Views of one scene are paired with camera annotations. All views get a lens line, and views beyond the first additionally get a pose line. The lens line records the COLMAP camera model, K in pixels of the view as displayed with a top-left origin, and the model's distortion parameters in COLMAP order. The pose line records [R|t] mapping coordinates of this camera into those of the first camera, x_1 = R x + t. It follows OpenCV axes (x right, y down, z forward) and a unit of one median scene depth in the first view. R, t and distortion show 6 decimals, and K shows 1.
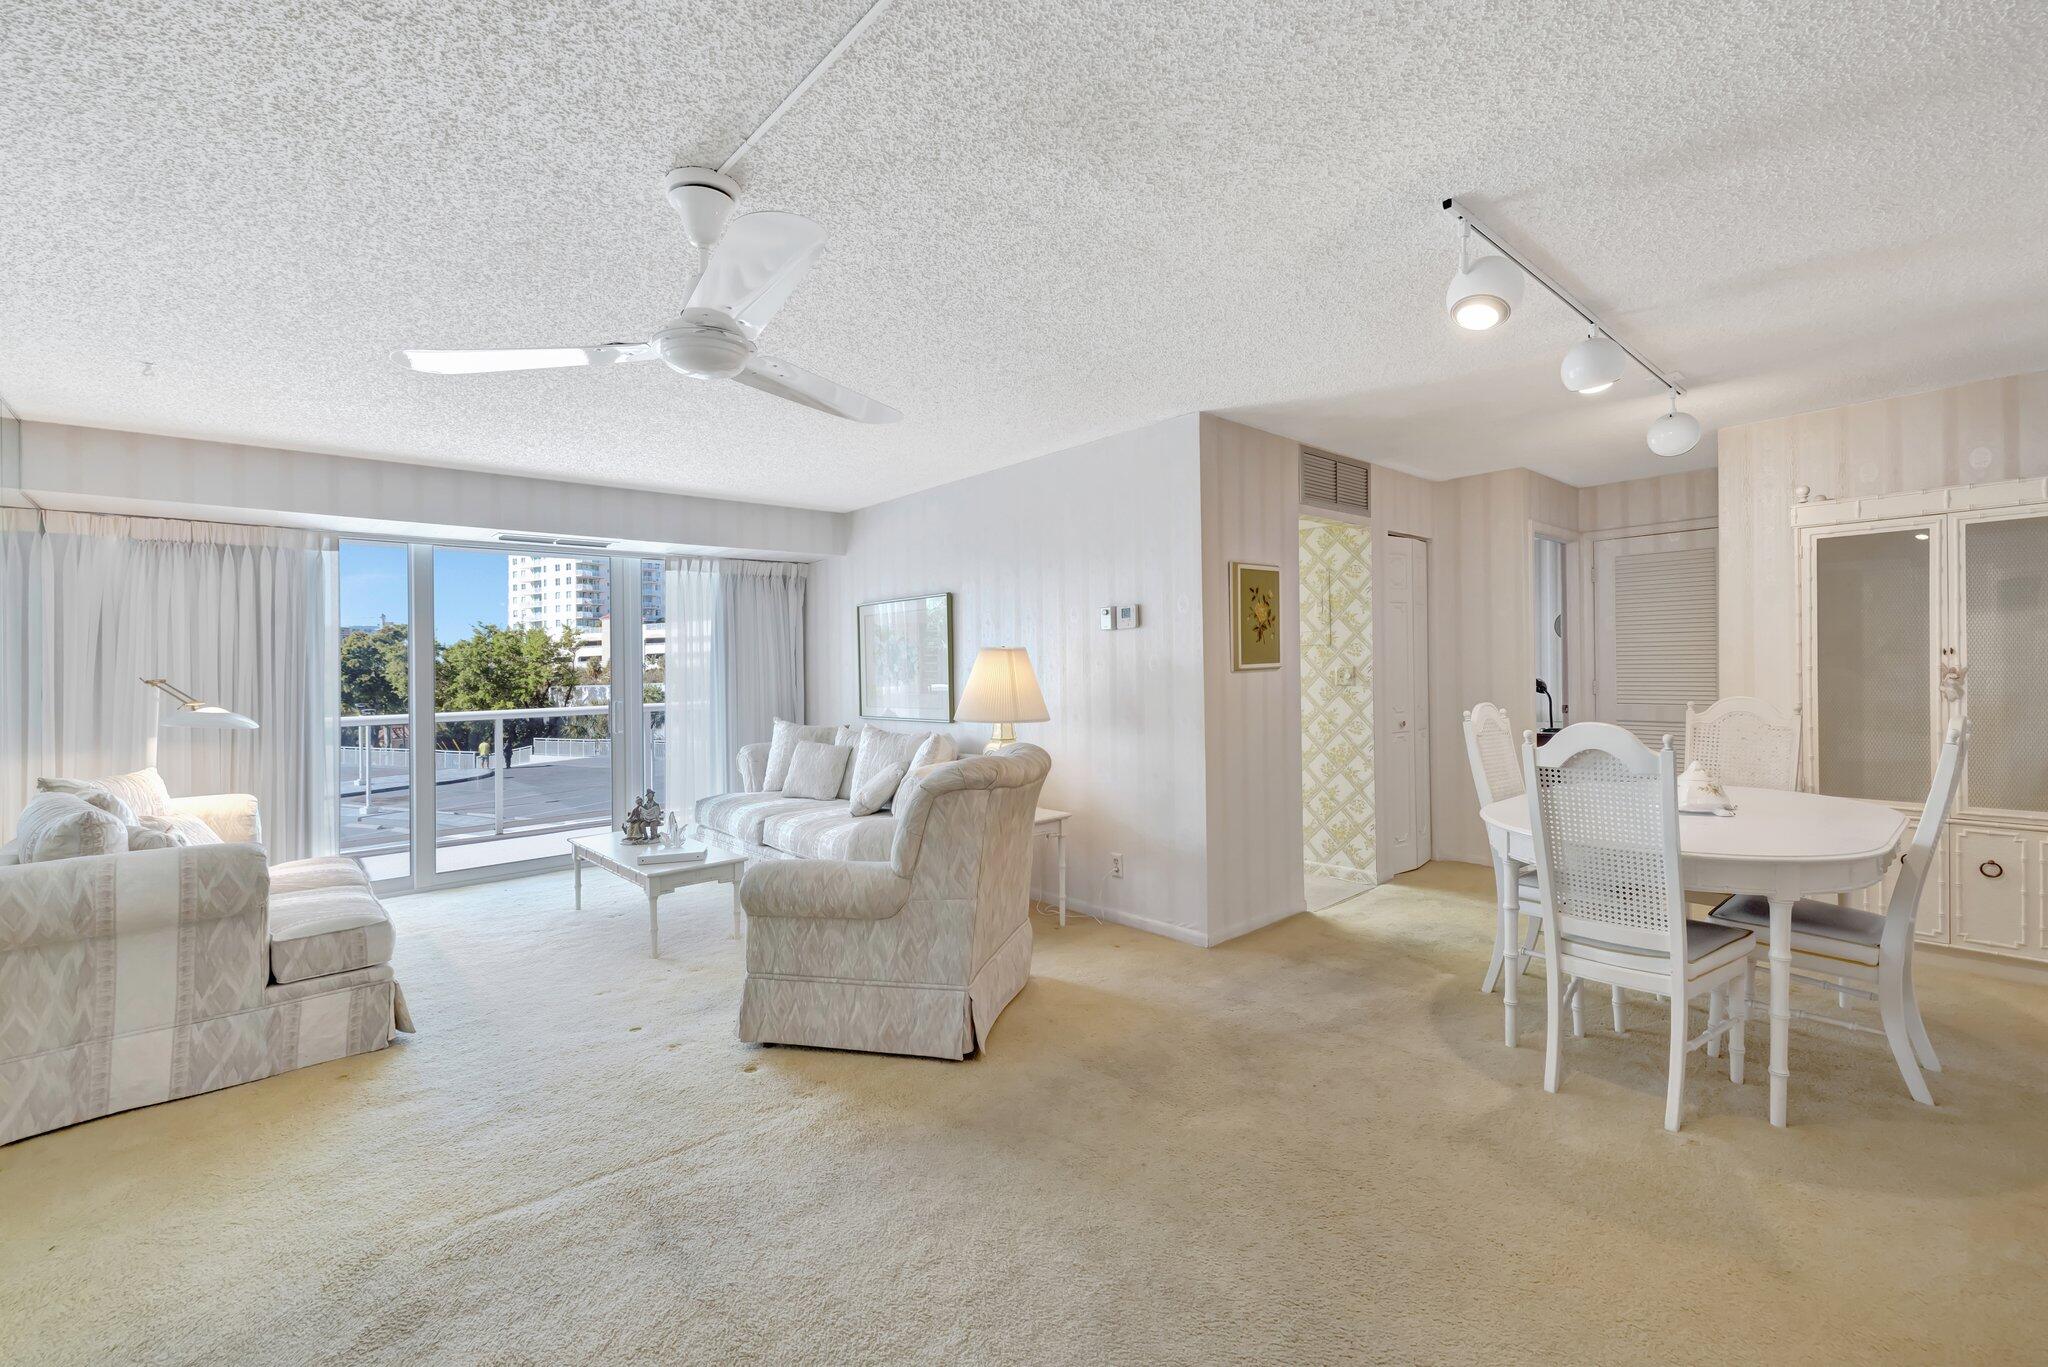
lens RADIAL K [[884.5, 0, 1017.9], [0, 884.5, 644.3], [0, 0, 1]] dist [0.001854, -0.000227]
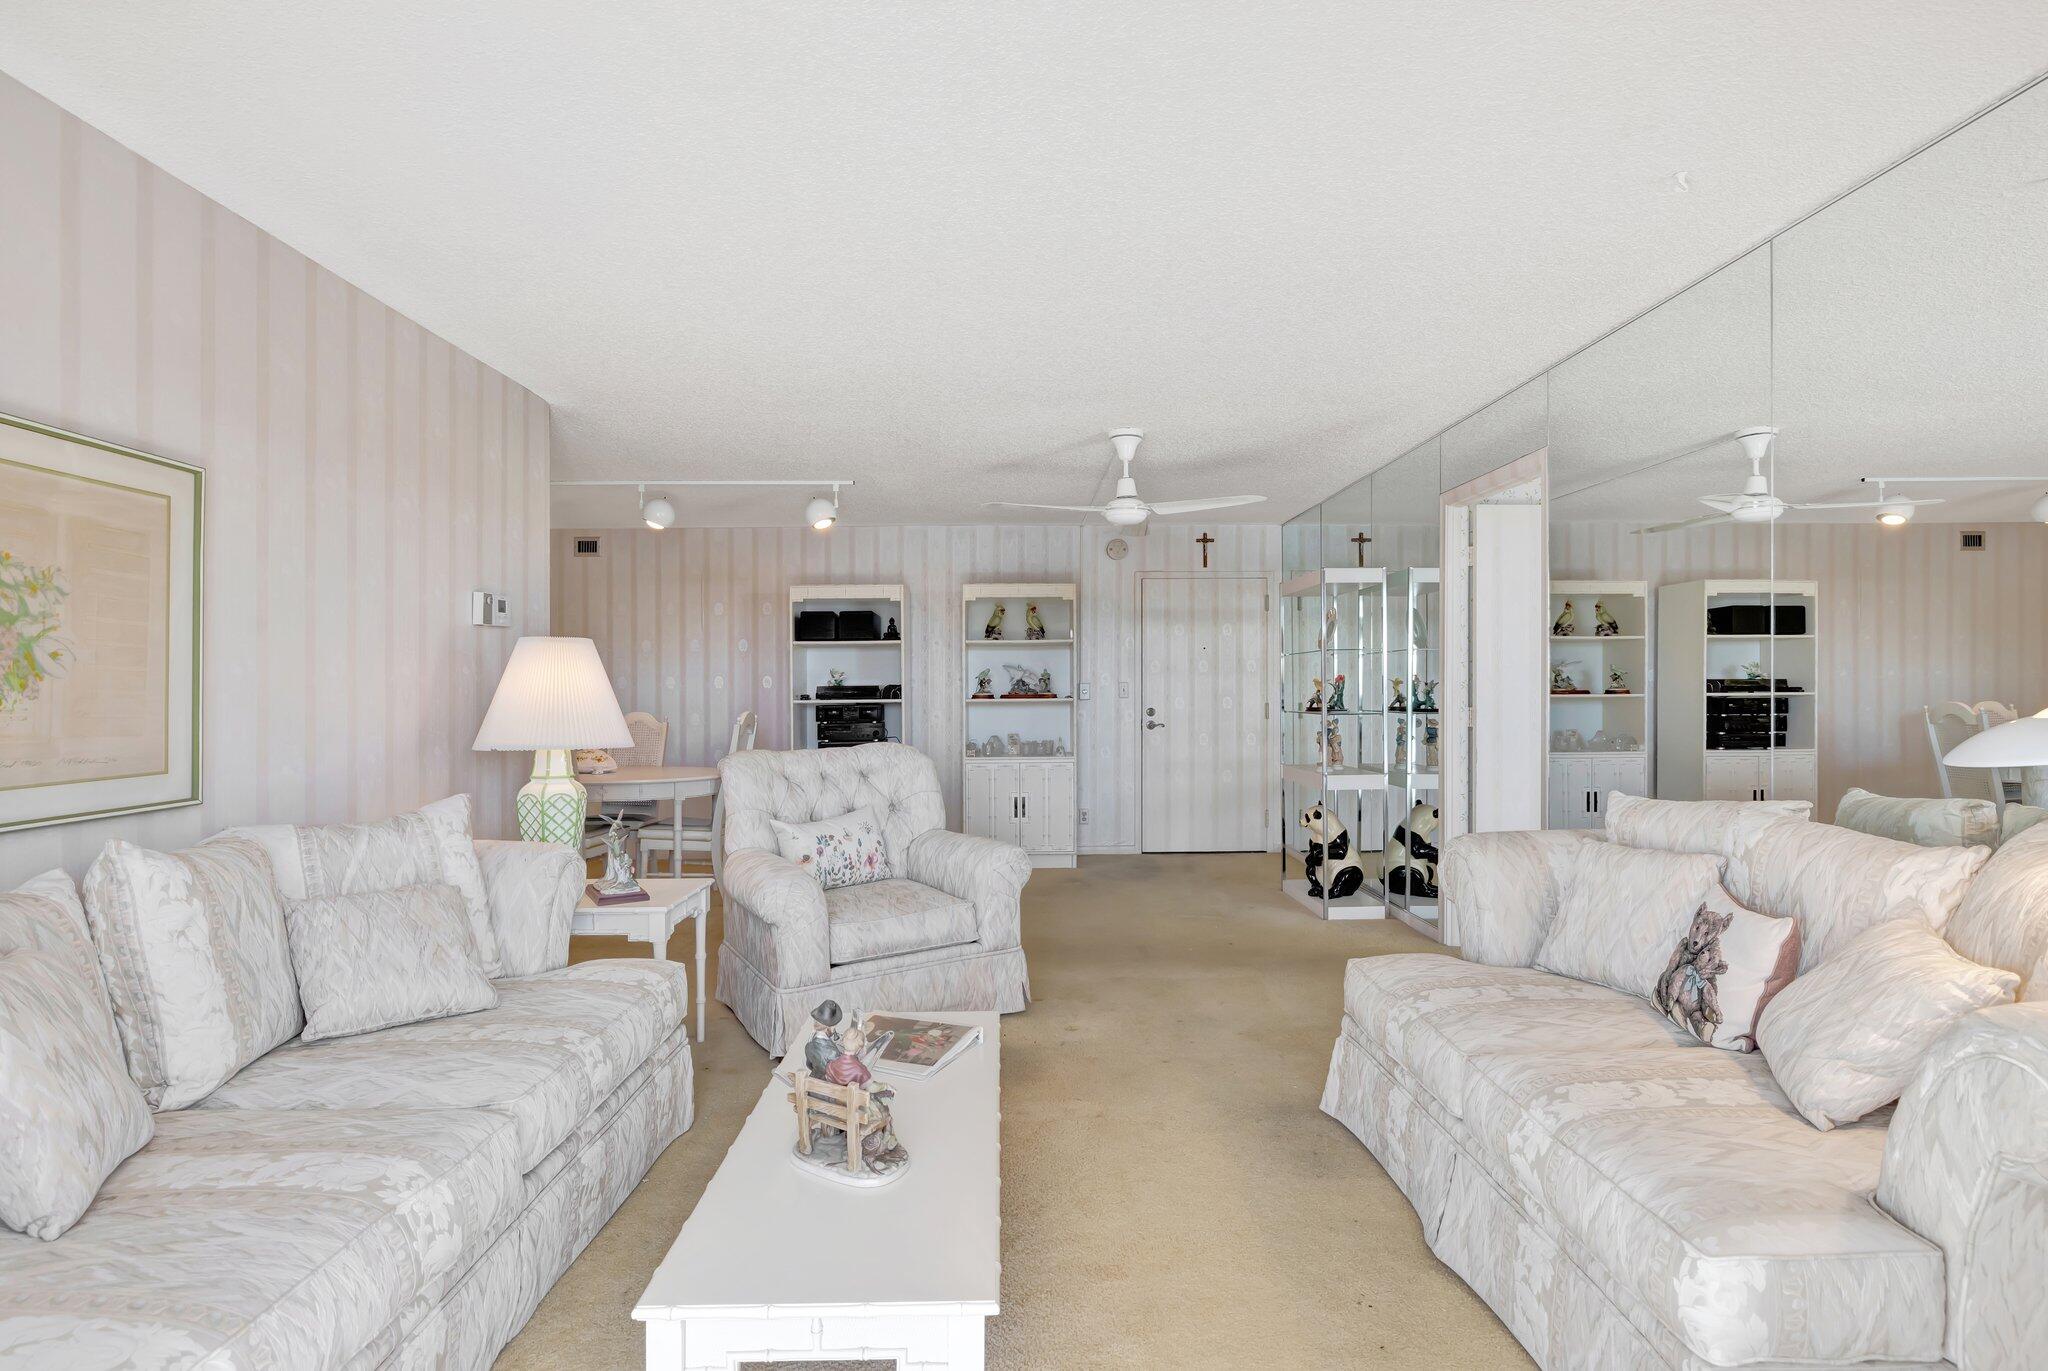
lens RADIAL K [[982.5, 0, 1024.0], [0, 982.5, 685.5], [0, 0, 1]] dist [-0.004284, -0.000320]
pose [[-0.753963, 0.030799, 0.656195, -0.816116], [0.008212, 0.999264, -0.037466, 0.072068], [-0.656866, -0.022859, -0.753661, 1.403099]]
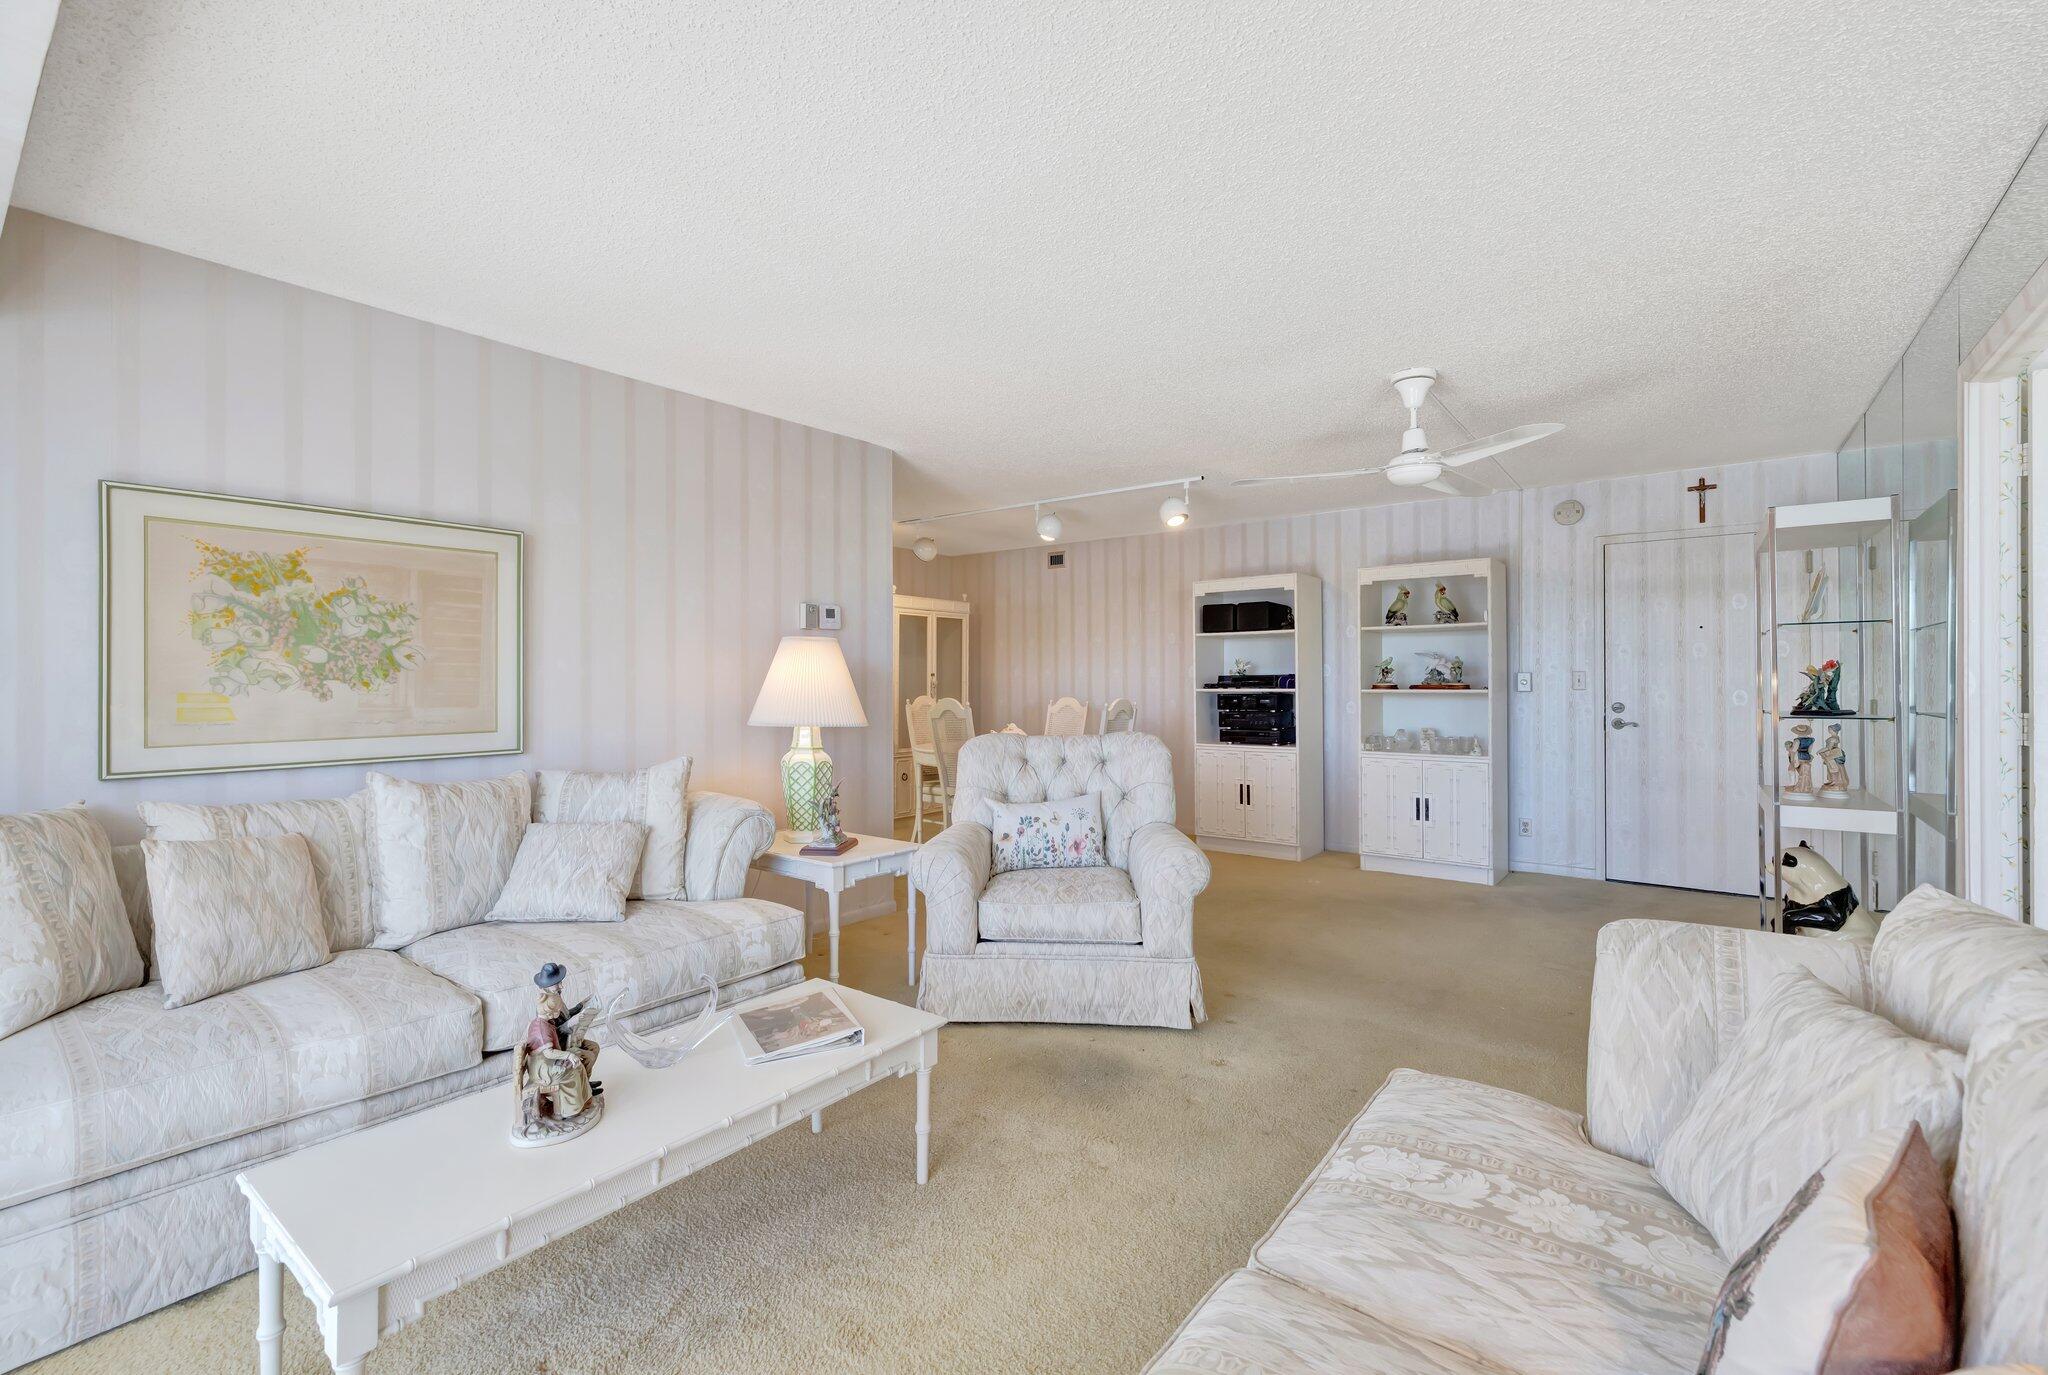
lens RADIAL K [[872.0, 0, 1025.0], [0, 872.0, 673.0], [0, 0, 1]] dist [0.001435, 0.000476]
pose [[-0.188620, 0.032408, 0.981515, -0.915995], [-0.016920, 0.999200, -0.036244, 0.065631], [-0.981904, -0.023444, -0.187921, 1.015917]]
